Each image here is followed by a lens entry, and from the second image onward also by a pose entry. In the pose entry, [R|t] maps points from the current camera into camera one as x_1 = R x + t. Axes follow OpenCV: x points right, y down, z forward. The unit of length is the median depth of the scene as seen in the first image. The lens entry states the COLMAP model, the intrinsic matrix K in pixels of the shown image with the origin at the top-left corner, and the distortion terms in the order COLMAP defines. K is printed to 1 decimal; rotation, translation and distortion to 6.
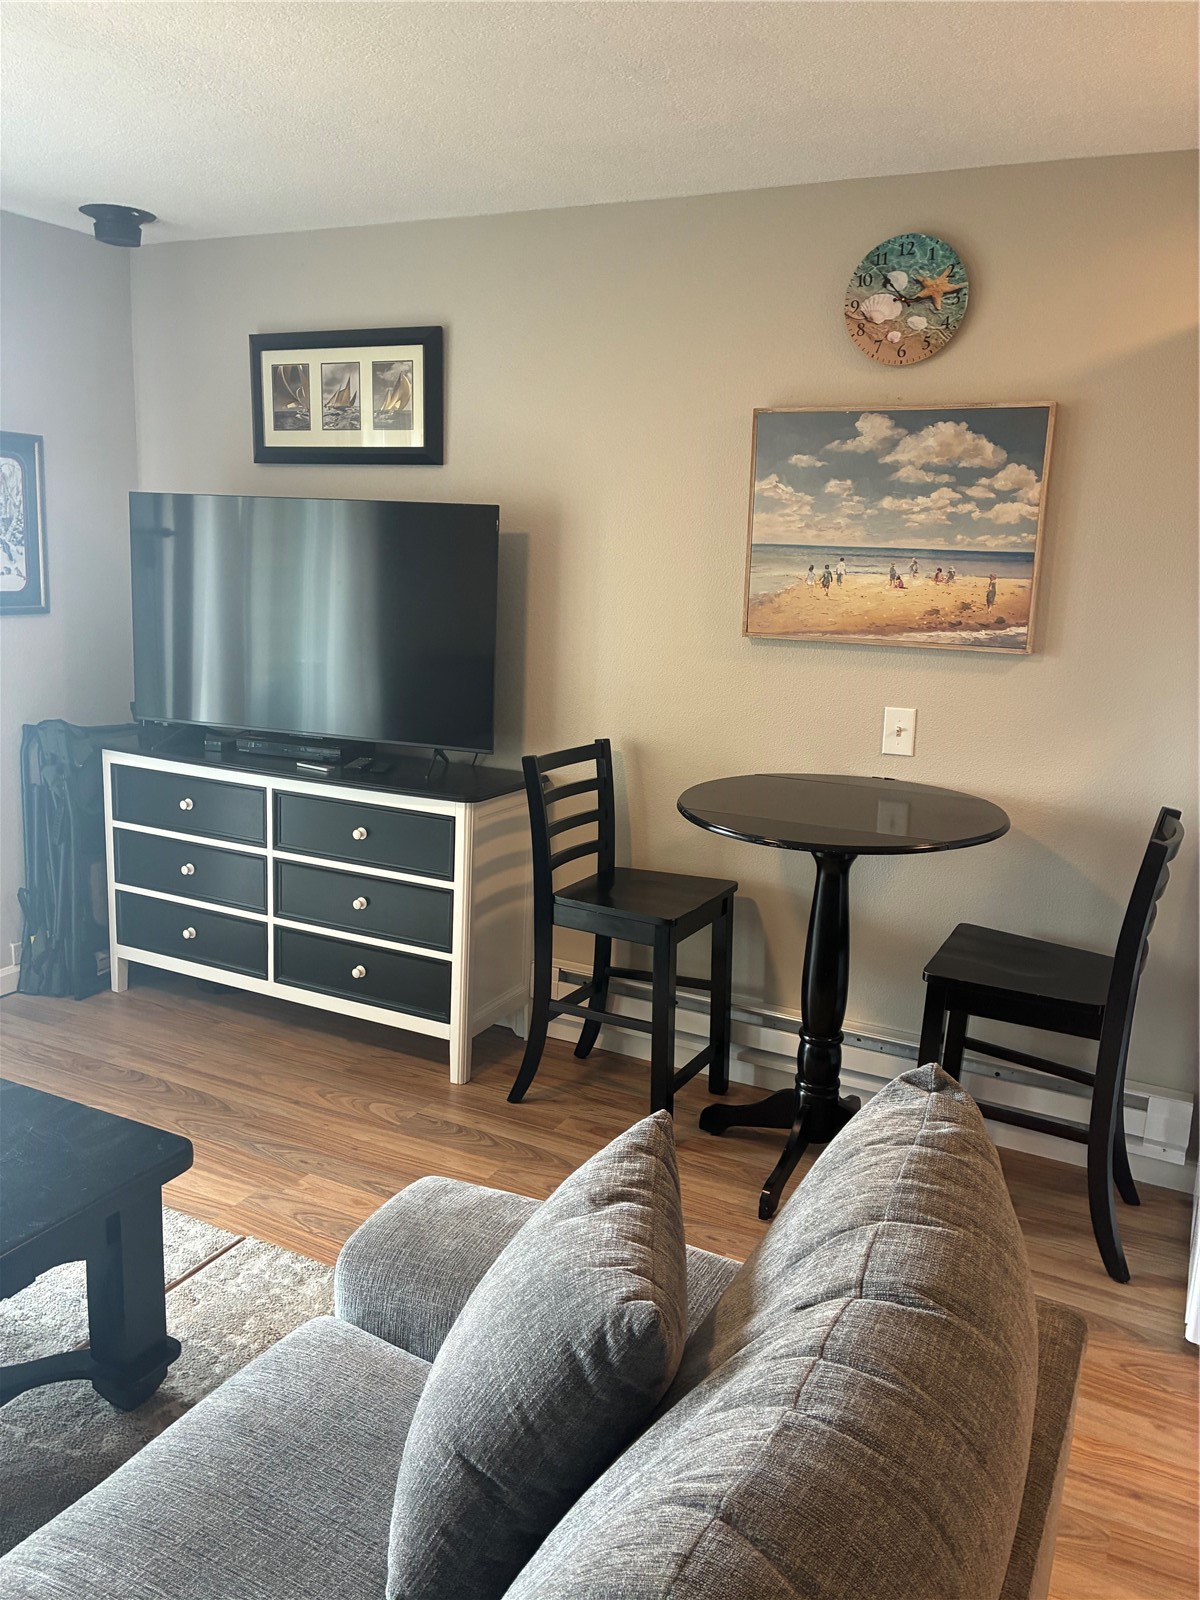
lens RADIAL K [[1218.0, 0, 602.6], [0, 1218.0, 802.8], [0, 0, 1]] dist [-0.000596, -0.017898]
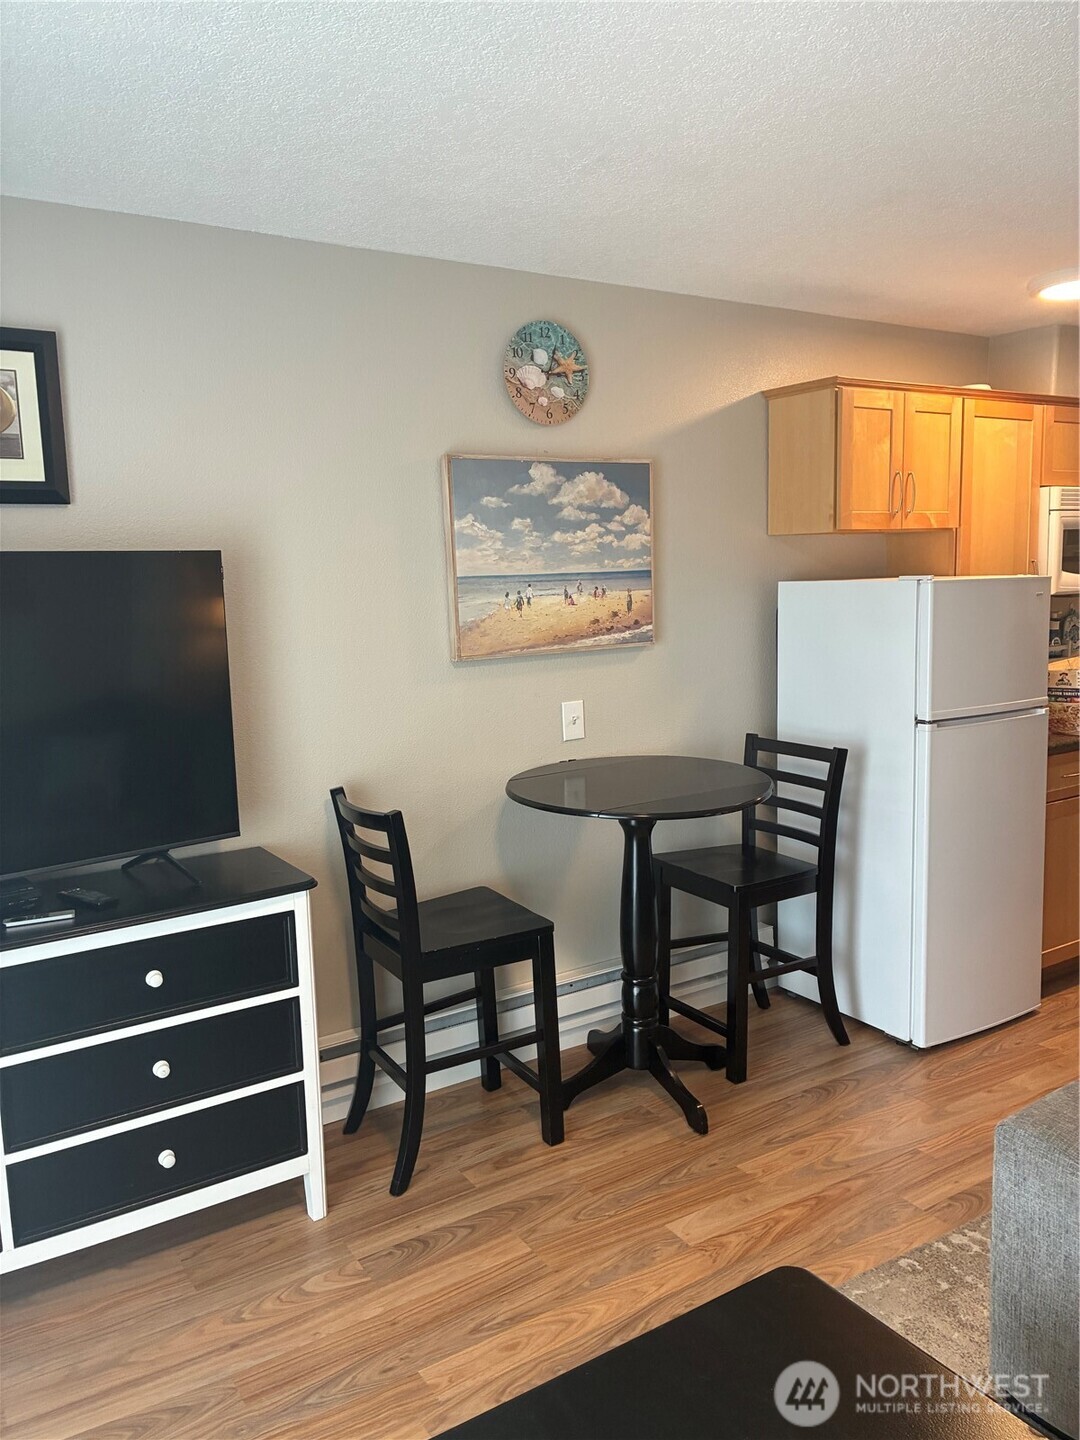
lens RADIAL K [[1096.2, 0, 544.9], [0, 1096.2, 711.2], [0, 0, 1]] dist [-0.000596, -0.017898]
pose [[0.502857, -0.163381, 0.848788, -0.726088], [0.221332, 0.973574, 0.056275, -0.141544], [-0.835552, 0.159566, 0.525729, 0.466549]]
